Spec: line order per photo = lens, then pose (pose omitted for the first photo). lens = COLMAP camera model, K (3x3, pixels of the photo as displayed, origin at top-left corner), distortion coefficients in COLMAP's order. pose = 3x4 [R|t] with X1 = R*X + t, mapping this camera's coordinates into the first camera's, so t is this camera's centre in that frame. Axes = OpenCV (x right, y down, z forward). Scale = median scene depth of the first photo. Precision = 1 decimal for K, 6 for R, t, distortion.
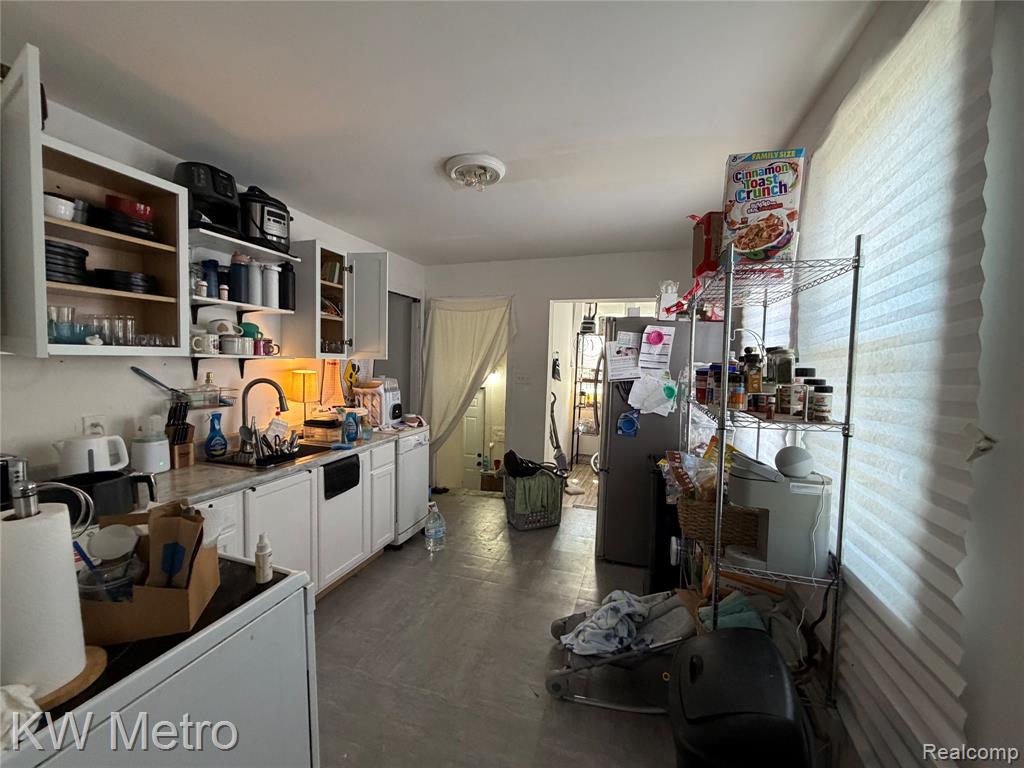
lens RADIAL K [[408.1, 0, 508.7], [0, 408.1, 383.6], [0, 0, 1]] dist [0.000279, -0.000224]
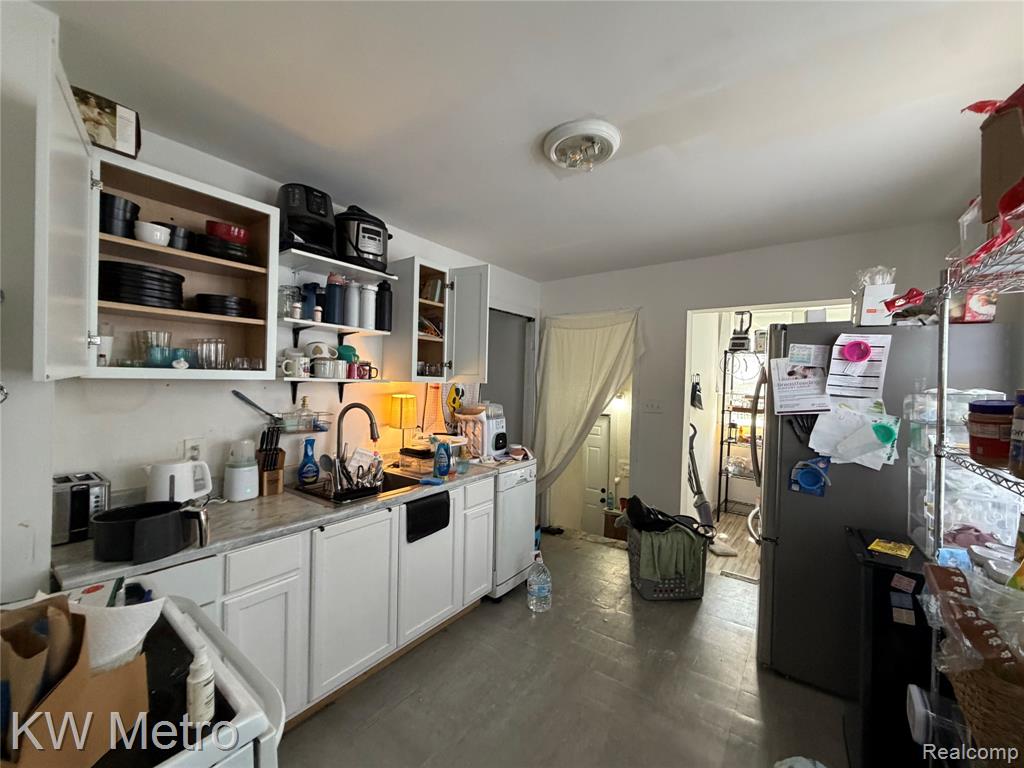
lens RADIAL K [[408.1, 0, 508.7], [0, 408.1, 383.6], [0, 0, 1]] dist [0.000279, -0.000224]
pose [[0.949395, 0.000970, -0.314084, 0.027440], [-0.019059, 0.998330, -0.054529, -0.011394], [0.313506, 0.057756, 0.947828, 0.182129]]
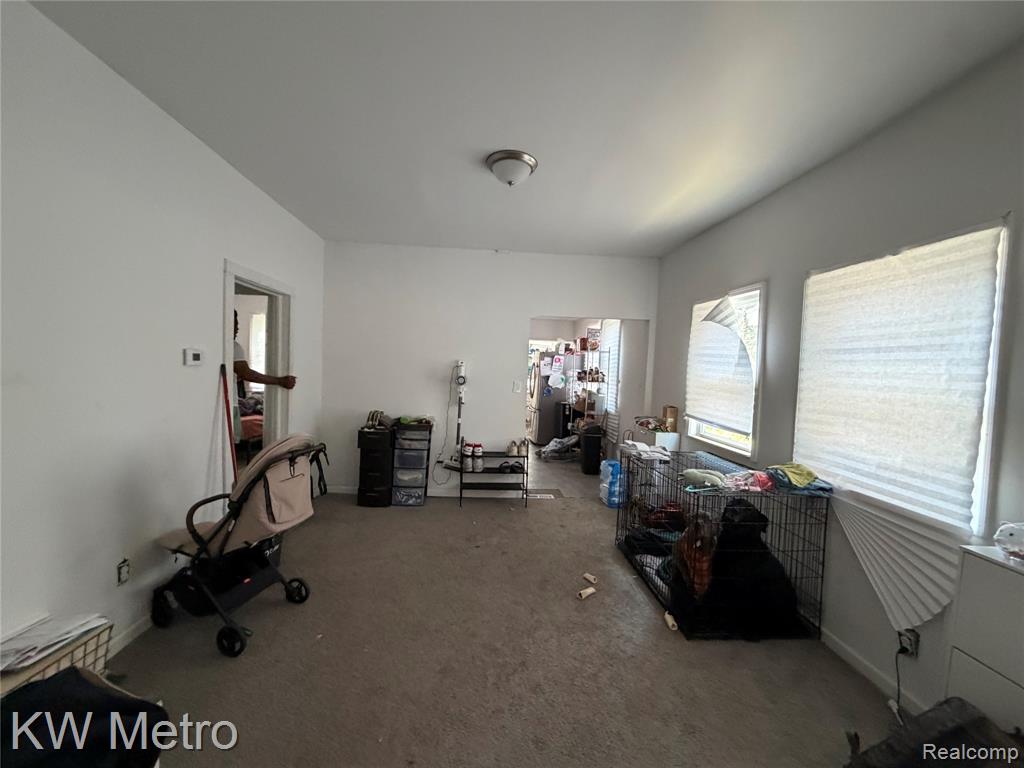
lens RADIAL K [[408.1, 0, 508.7], [0, 408.1, 383.6], [0, 0, 1]] dist [0.000279, -0.000224]
pose [[0.927840, -0.002104, 0.372971, -0.957931], [0.002848, 0.999995, -0.001444, 0.048974], [-0.372966, 0.002402, 0.927842, -1.405304]]
